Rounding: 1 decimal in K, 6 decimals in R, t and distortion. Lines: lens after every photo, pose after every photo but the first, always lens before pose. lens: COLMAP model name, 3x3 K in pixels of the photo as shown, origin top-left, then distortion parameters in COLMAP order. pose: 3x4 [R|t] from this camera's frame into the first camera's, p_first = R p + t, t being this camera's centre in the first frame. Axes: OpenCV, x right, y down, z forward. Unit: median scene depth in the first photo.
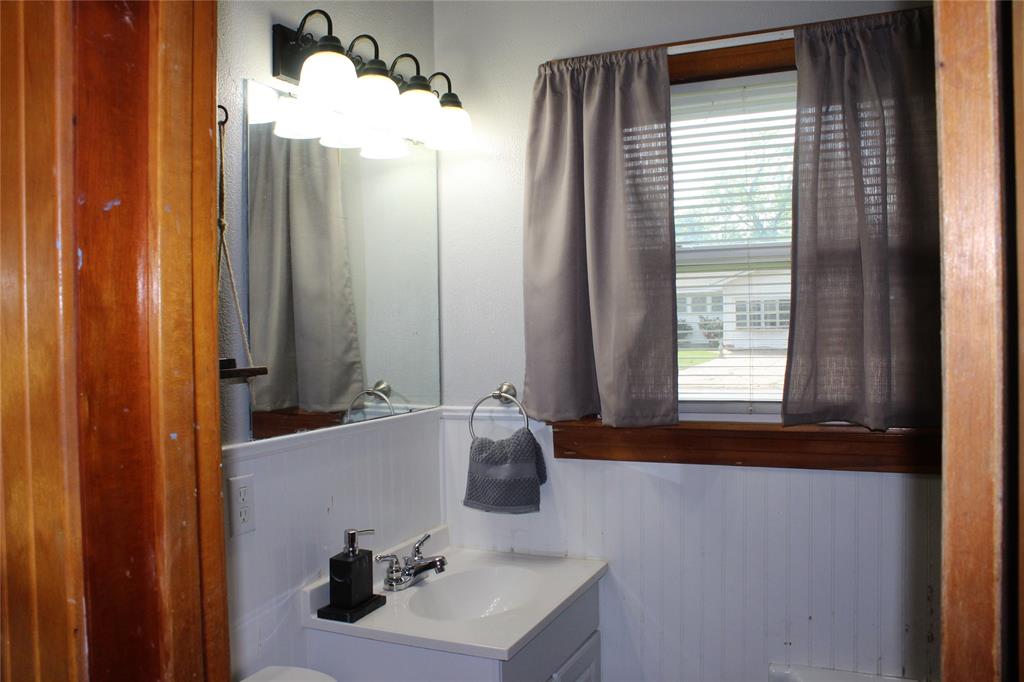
lens RADIAL K [[844.2, 0, 506.3], [0, 844.2, 339.0], [0, 0, 1]] dist [-0.142301, 0.097755]
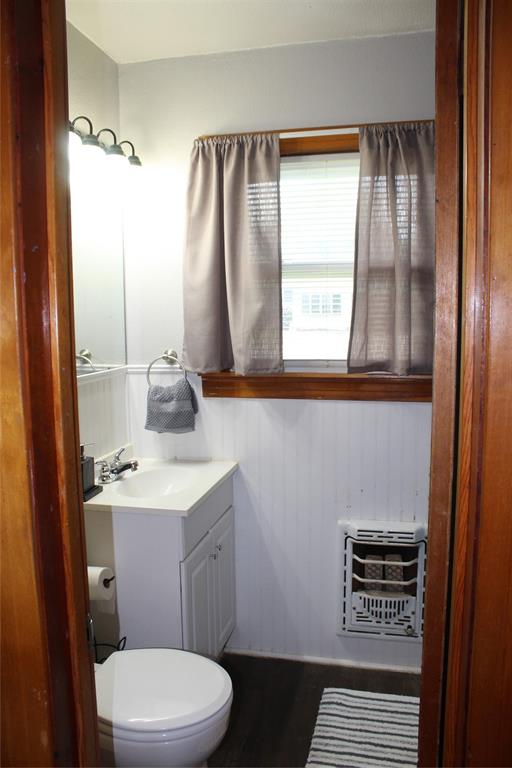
lens RADIAL K [[633.2, 0, 254.0], [0, 633.2, 385.0], [0, 0, 1]] dist [-0.142301, 0.097755]
pose [[0.981390, -0.016348, 0.191329, -0.080906], [-0.002731, 0.995081, 0.099031, 0.002940], [-0.192007, -0.097710, 0.976517, -0.171325]]
